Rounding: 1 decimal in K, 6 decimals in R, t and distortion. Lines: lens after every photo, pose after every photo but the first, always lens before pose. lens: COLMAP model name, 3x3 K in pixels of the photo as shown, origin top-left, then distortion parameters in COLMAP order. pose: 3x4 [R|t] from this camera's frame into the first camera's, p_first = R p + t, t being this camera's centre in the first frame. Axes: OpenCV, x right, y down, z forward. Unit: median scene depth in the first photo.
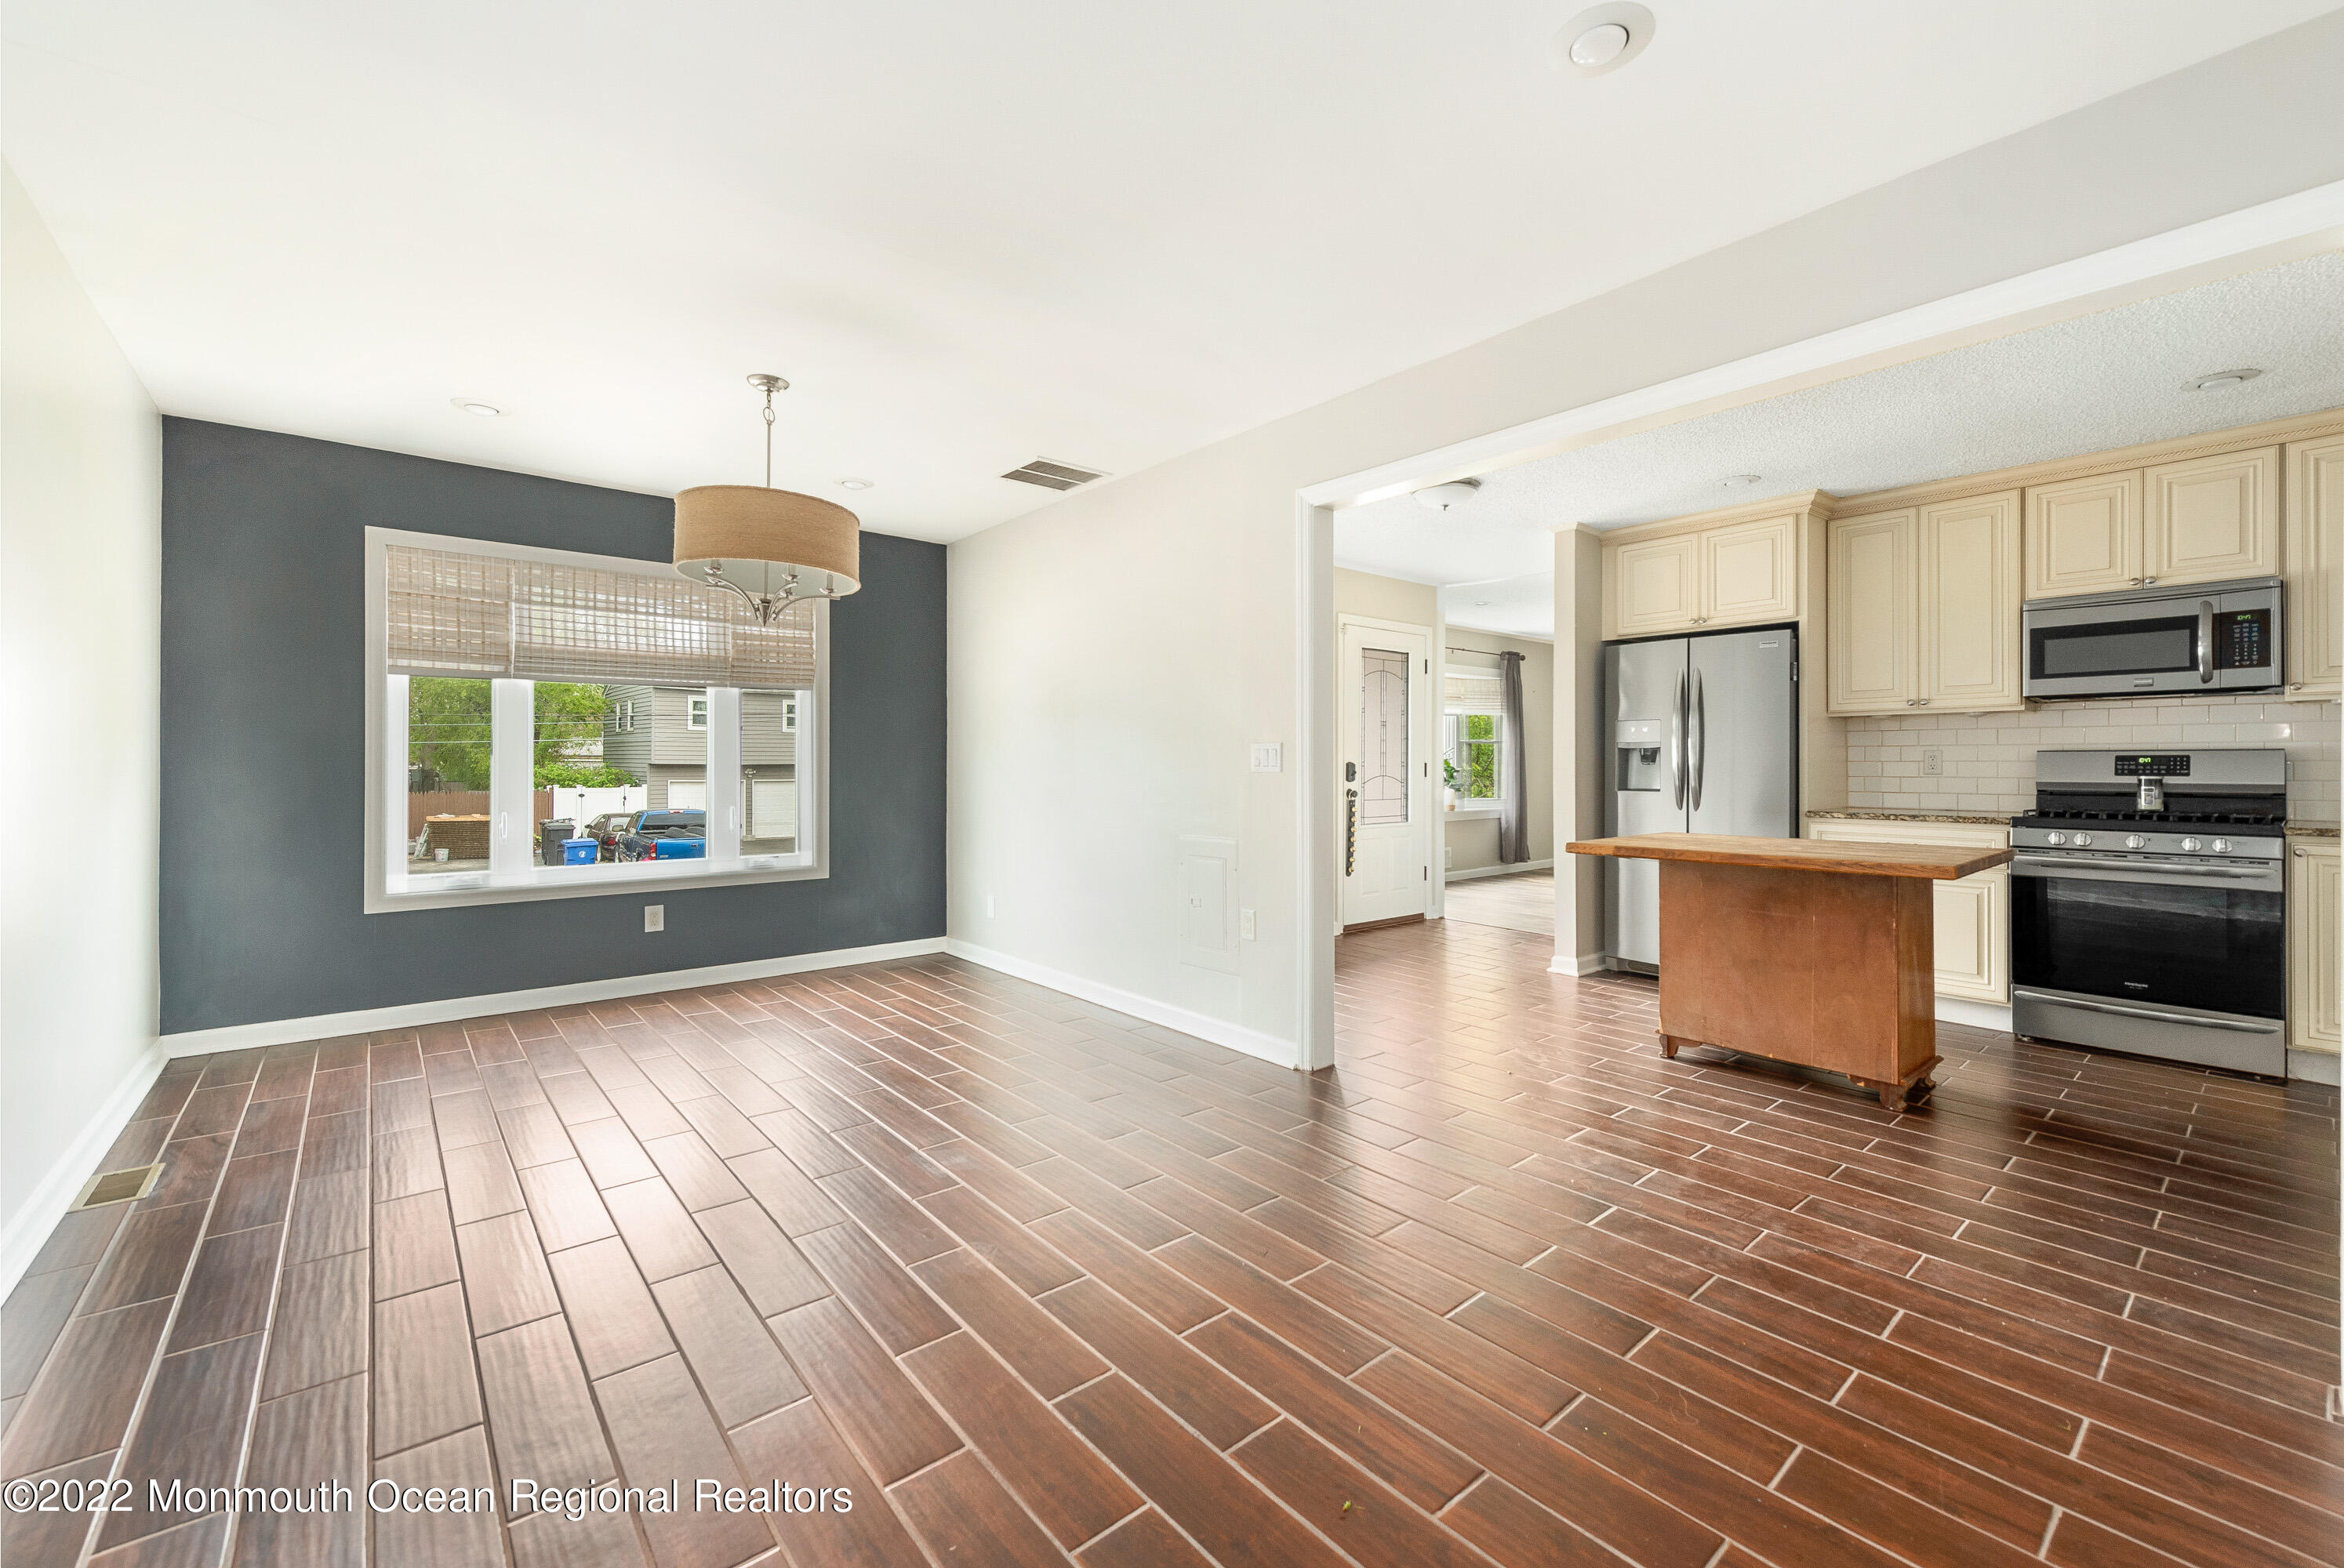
lens RADIAL K [[920.4, 0, 1180.0], [0, 920.4, 768.2], [0, 0, 1]] dist [0.009413, -0.001965]
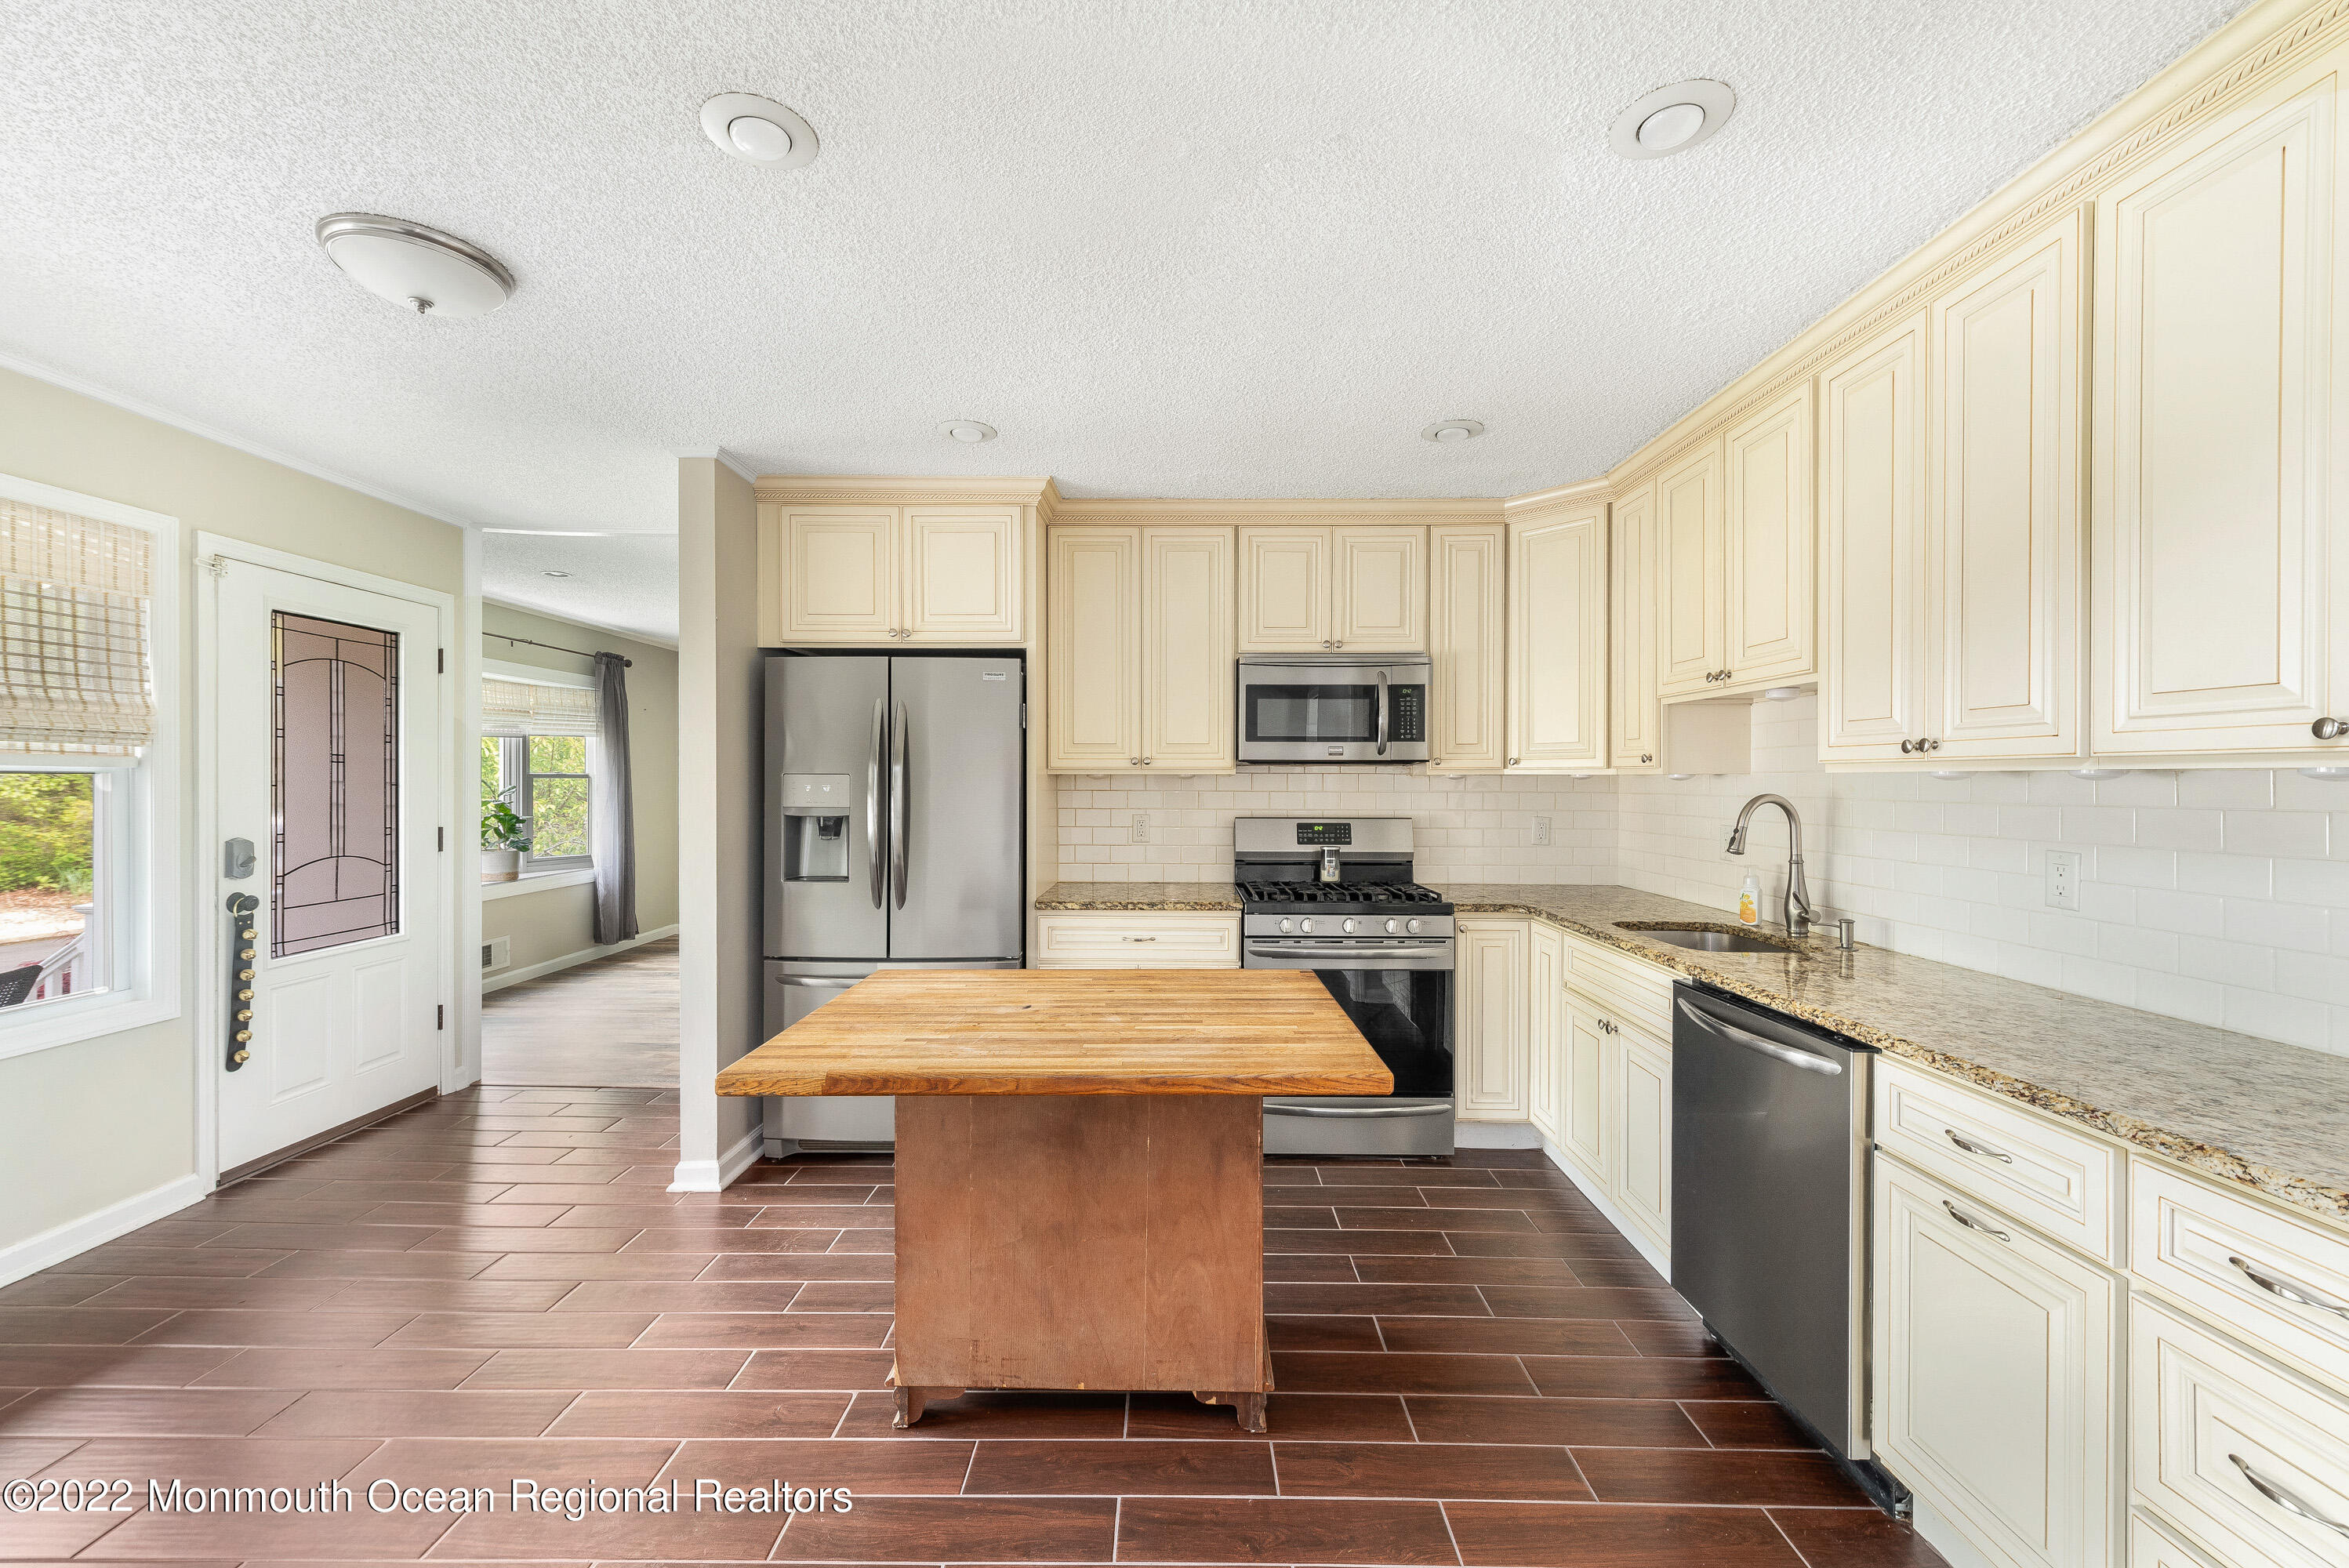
lens RADIAL K [[922.5, 0, 1193.8], [0, 922.5, 775.5], [0, 0, 1]] dist [0.009413, -0.001965]
pose [[0.621580, 0.001833, 0.783348, 0.167702], [0.006706, 0.999948, -0.007661, -0.049538], [-0.783322, 0.010015, 0.621536, 0.428935]]
